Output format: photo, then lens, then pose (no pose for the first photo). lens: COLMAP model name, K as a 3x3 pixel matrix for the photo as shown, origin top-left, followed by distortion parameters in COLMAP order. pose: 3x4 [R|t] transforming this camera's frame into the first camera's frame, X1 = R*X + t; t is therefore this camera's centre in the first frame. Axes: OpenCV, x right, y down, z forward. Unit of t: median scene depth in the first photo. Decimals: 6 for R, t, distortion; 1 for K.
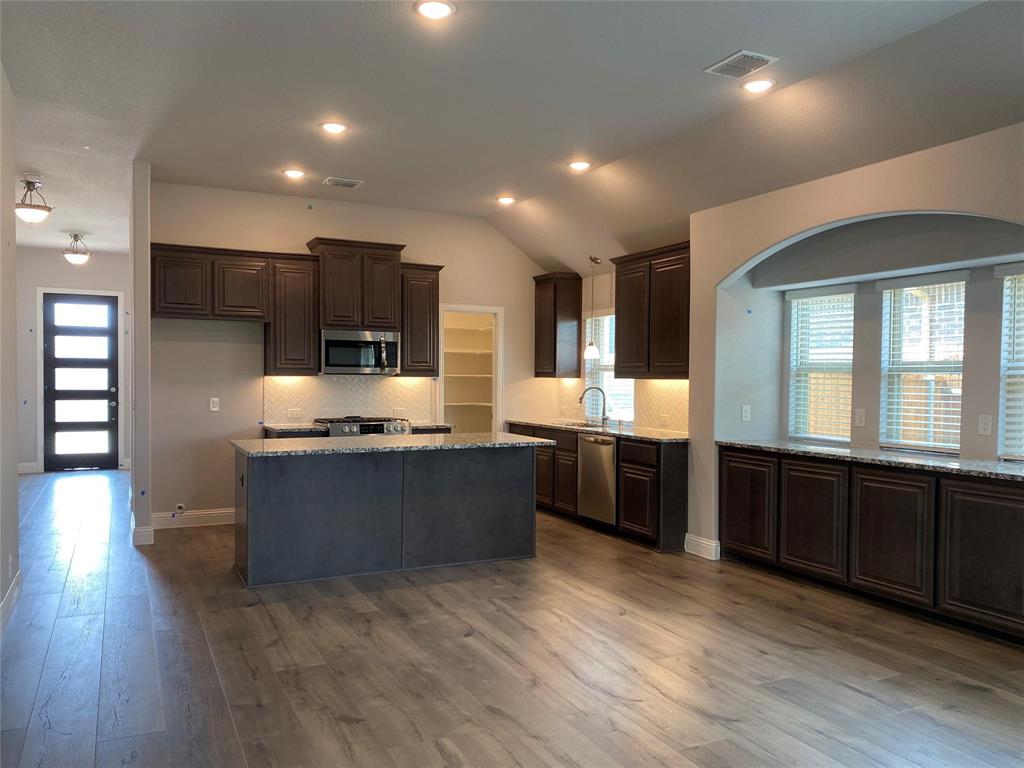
lens RADIAL K [[778.8, 0, 512.0], [0, 778.8, 384.0], [0, 0, 1]] dist [0.000683, -0.001989]
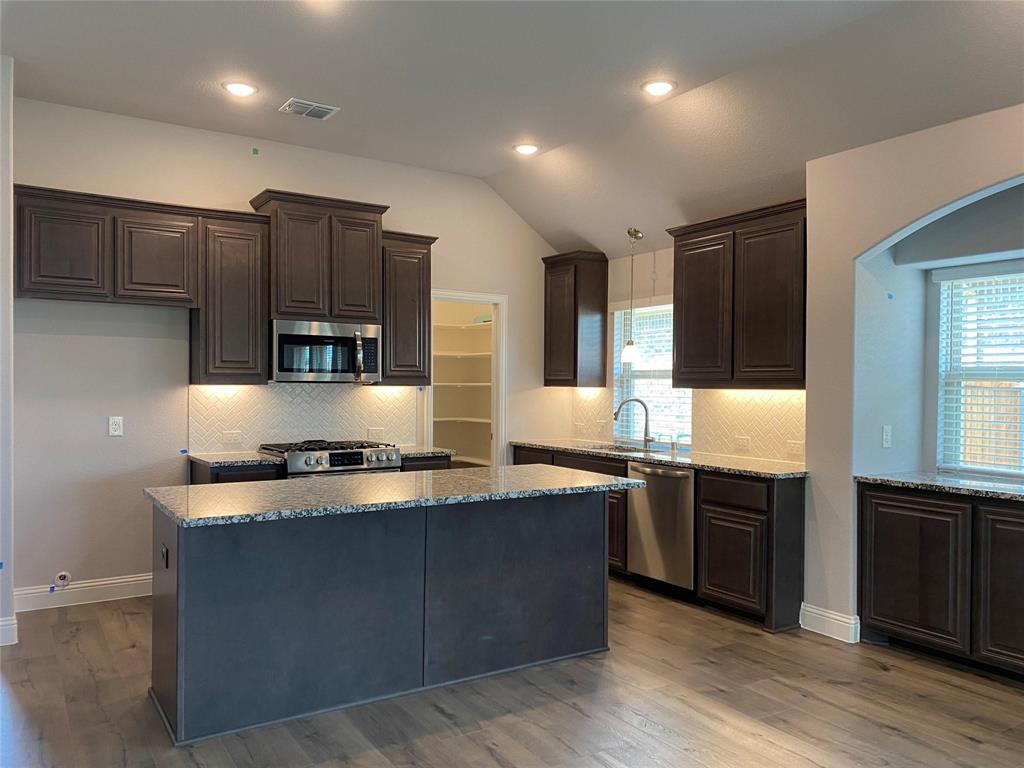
lens RADIAL K [[781.8, 0, 512.0], [0, 781.8, 384.0], [0, 0, 1]] dist [-0.005984, 0.002324]
pose [[0.993968, -0.000330, 0.109673, -0.107654], [0.001392, 0.999953, -0.009609, -0.004032], [-0.109665, 0.009703, 0.993921, 0.270669]]
